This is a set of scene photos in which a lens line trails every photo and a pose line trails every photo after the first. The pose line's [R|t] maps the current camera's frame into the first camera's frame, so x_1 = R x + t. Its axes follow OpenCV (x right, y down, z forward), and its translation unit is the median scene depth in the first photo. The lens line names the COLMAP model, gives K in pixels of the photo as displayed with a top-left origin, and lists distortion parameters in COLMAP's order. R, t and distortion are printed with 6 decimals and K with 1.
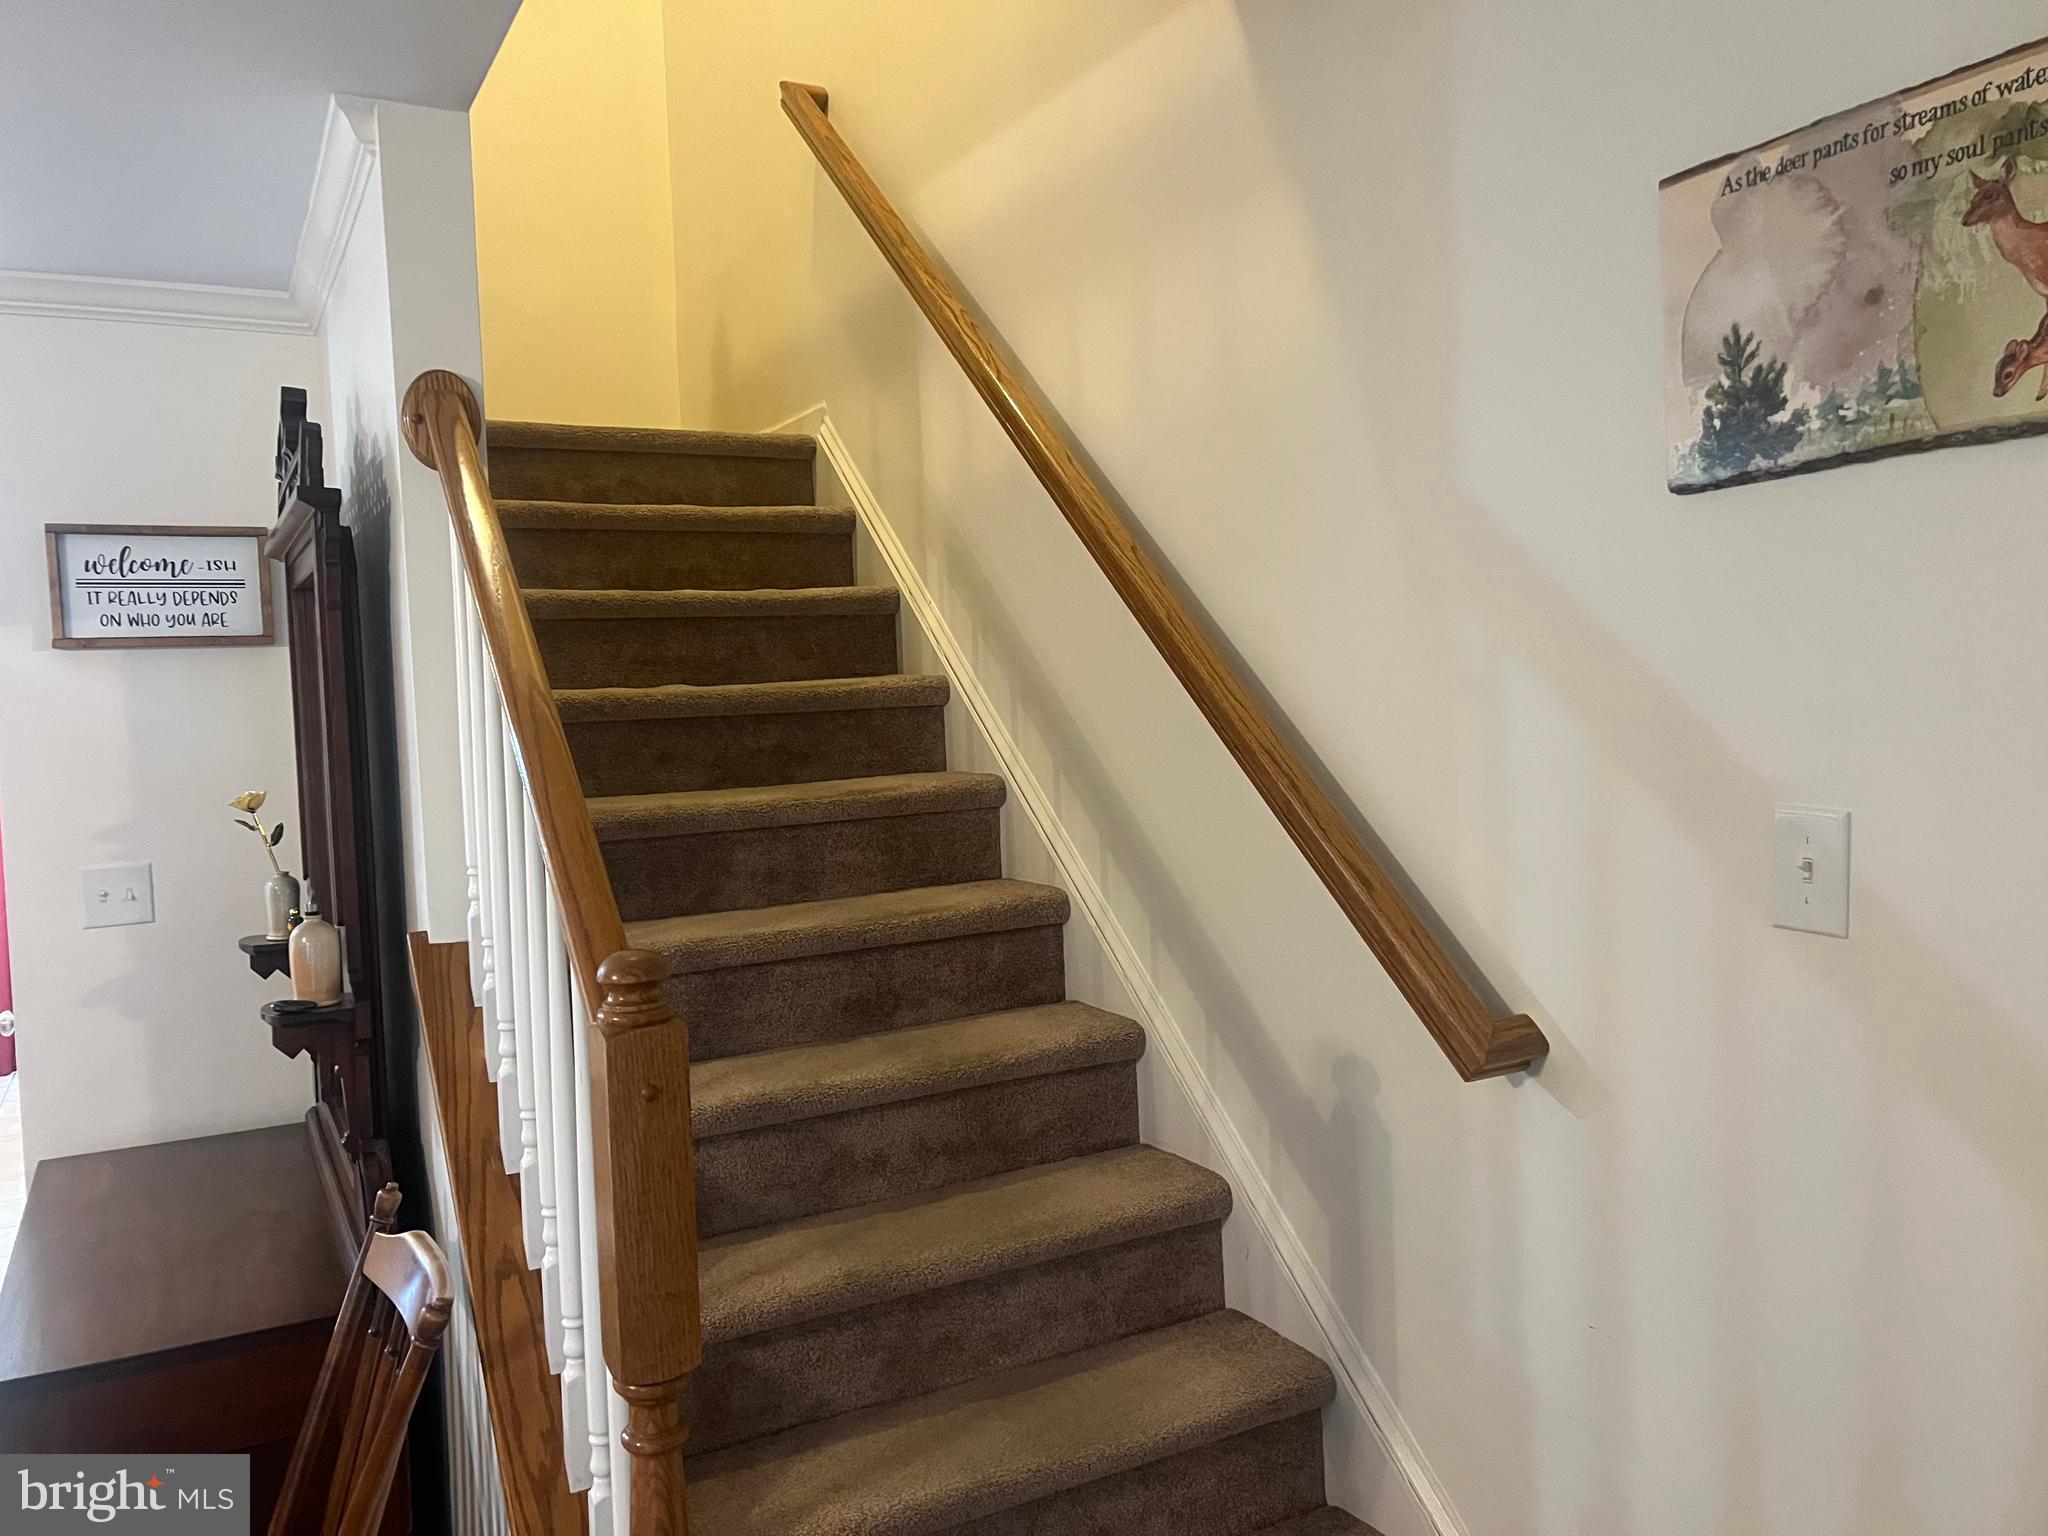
lens RADIAL K [[1530.7, 0, 1016.7], [0, 1530.7, 748.7], [0, 0, 1]] dist [0.064951, -0.074401]
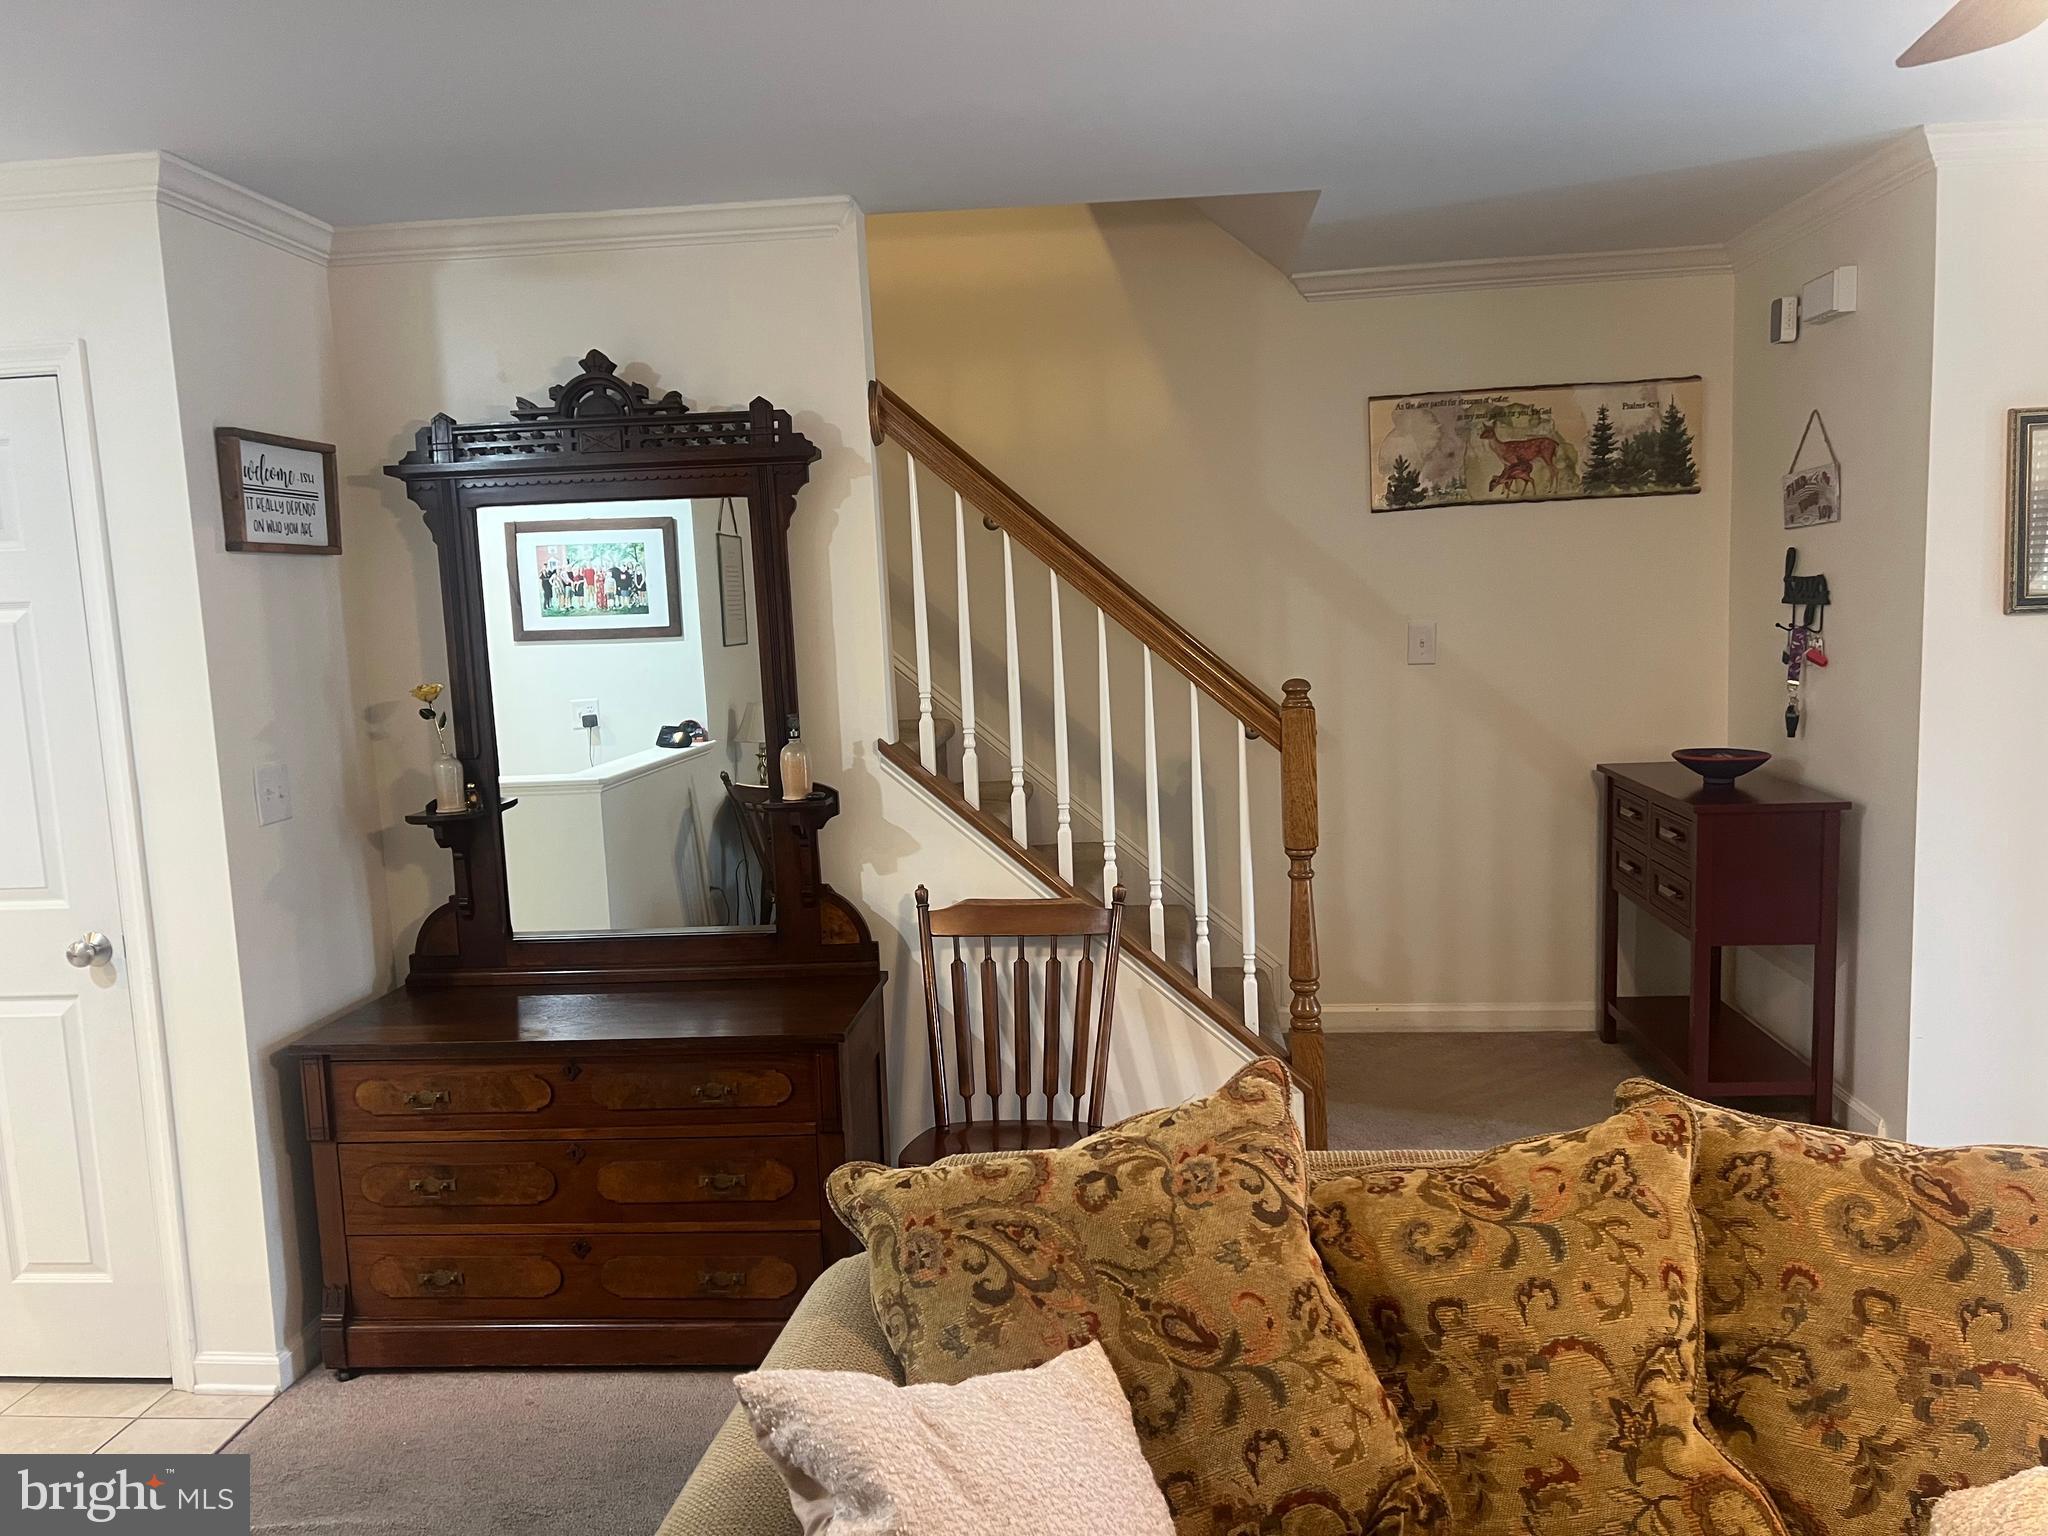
lens RADIAL K [[1530.7, 0, 1040.0], [0, 1530.7, 780.2], [0, 0, 1]] dist [0.064951, -0.074401]
pose [[0.536163, -0.091689, 0.839120, -2.100075], [0.059954, 0.995709, 0.070490, 0.077567], [-0.841983, 0.012515, 0.539360, 0.021676]]
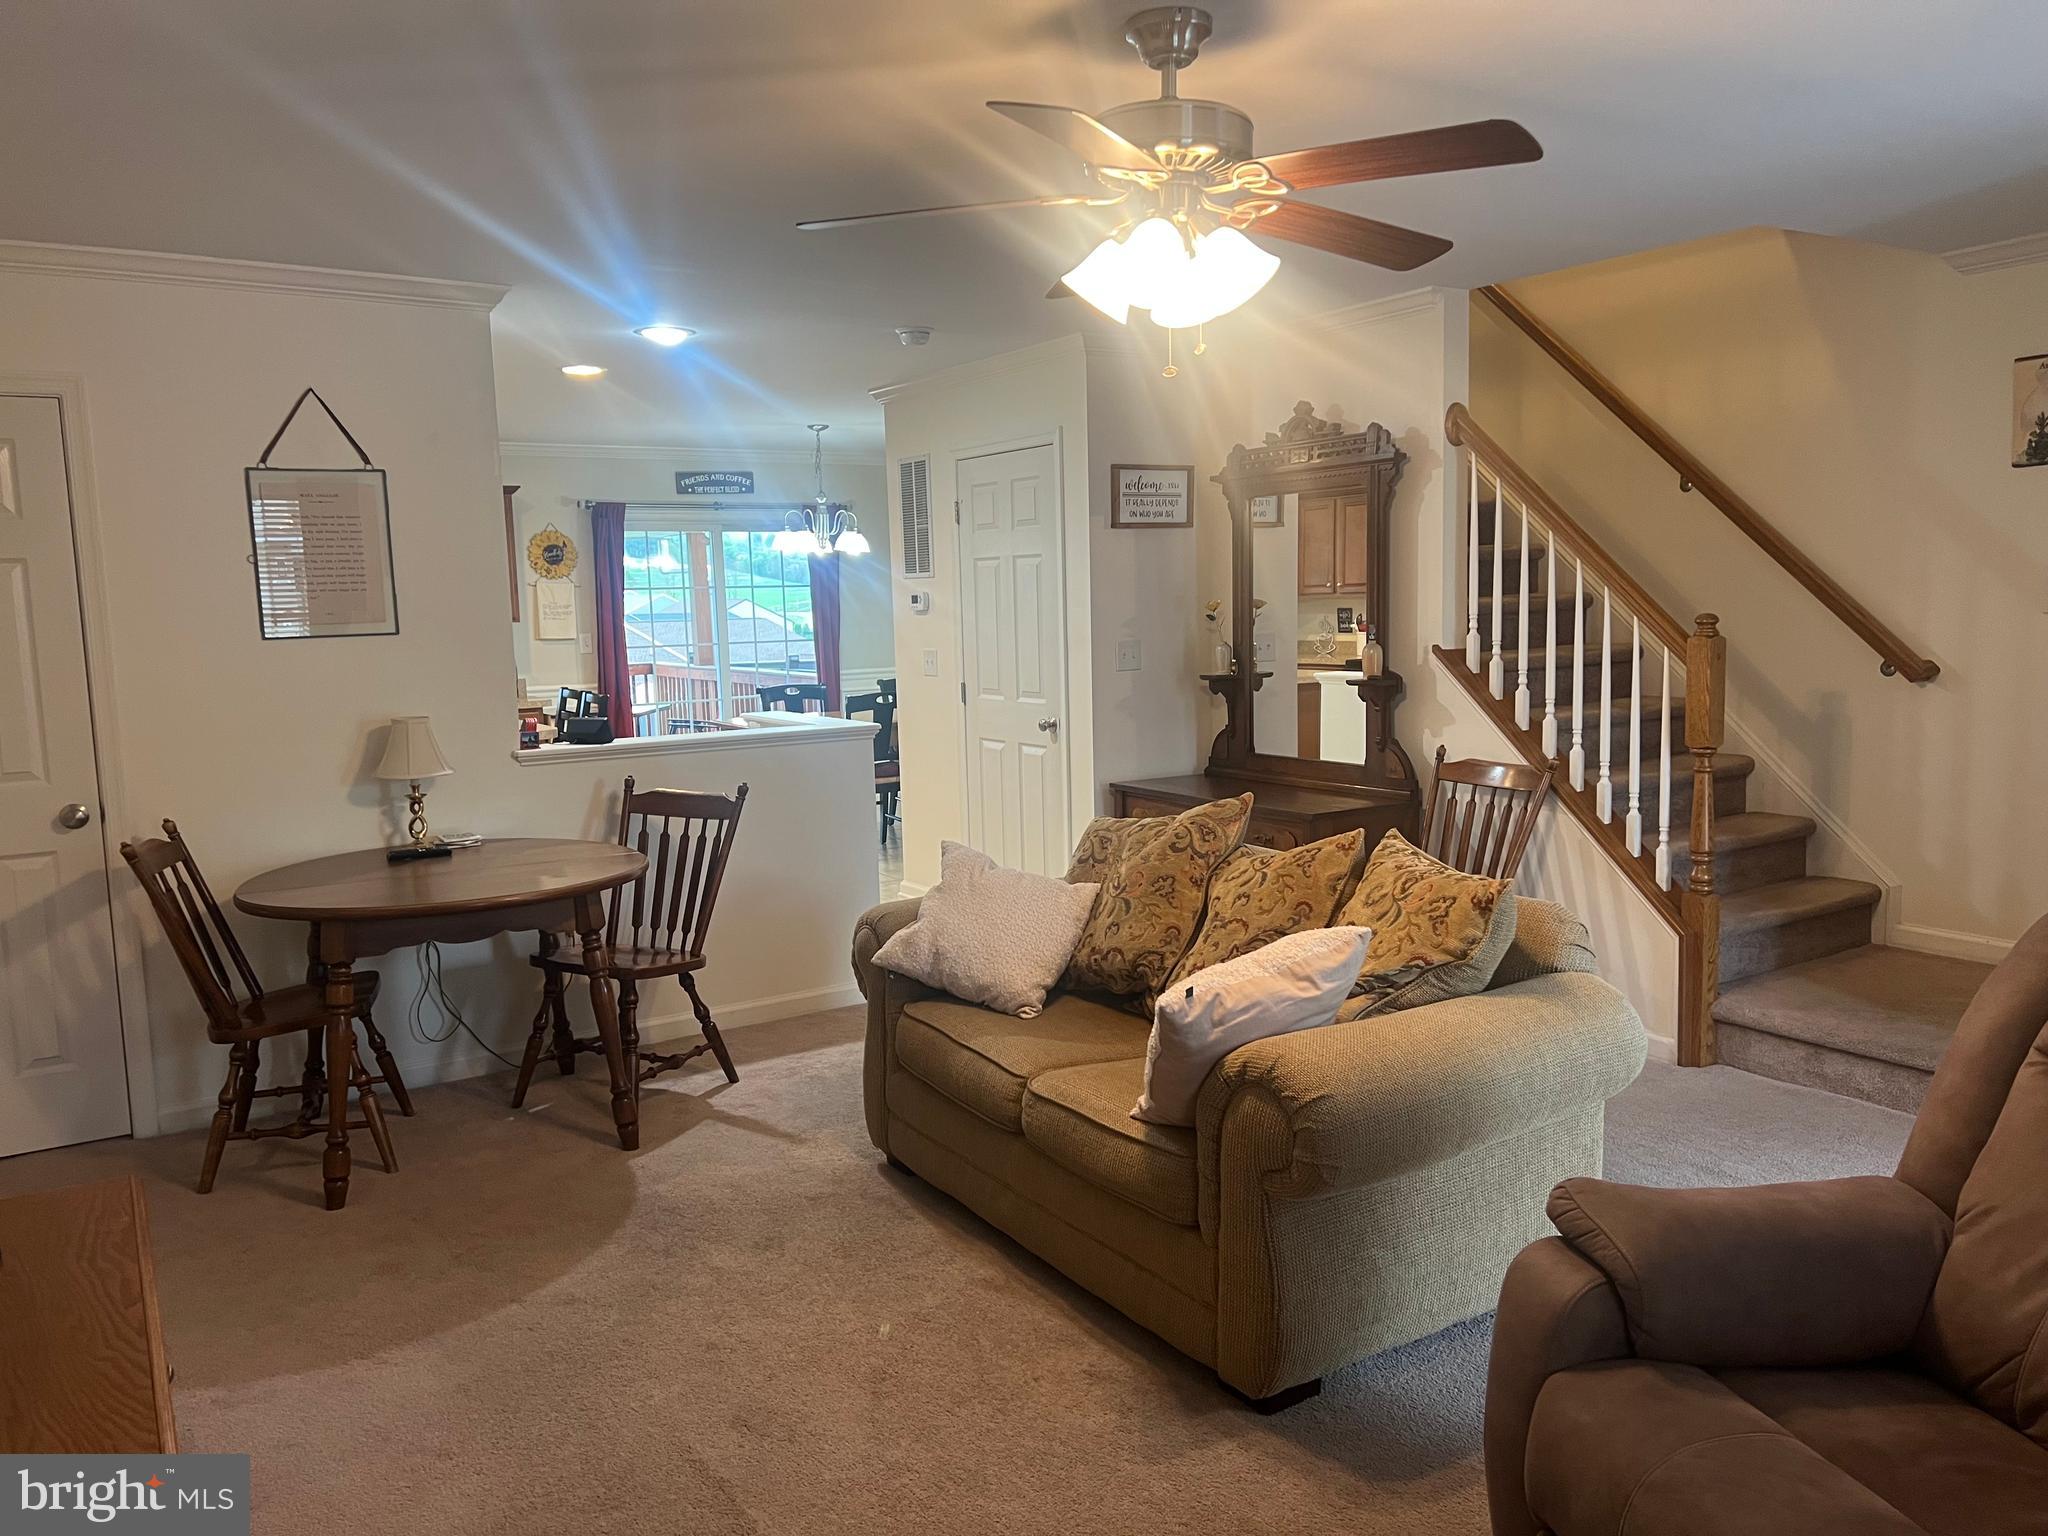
lens RADIAL K [[1530.7, 0, 1021.9], [0, 1530.7, 787.4], [0, 0, 1]] dist [0.064951, -0.074401]
pose [[0.996761, -0.005565, 0.080224, -1.566380], [-0.000894, 0.996774, 0.080249, 0.190330], [-0.080411, -0.080061, 0.993541, -1.688491]]
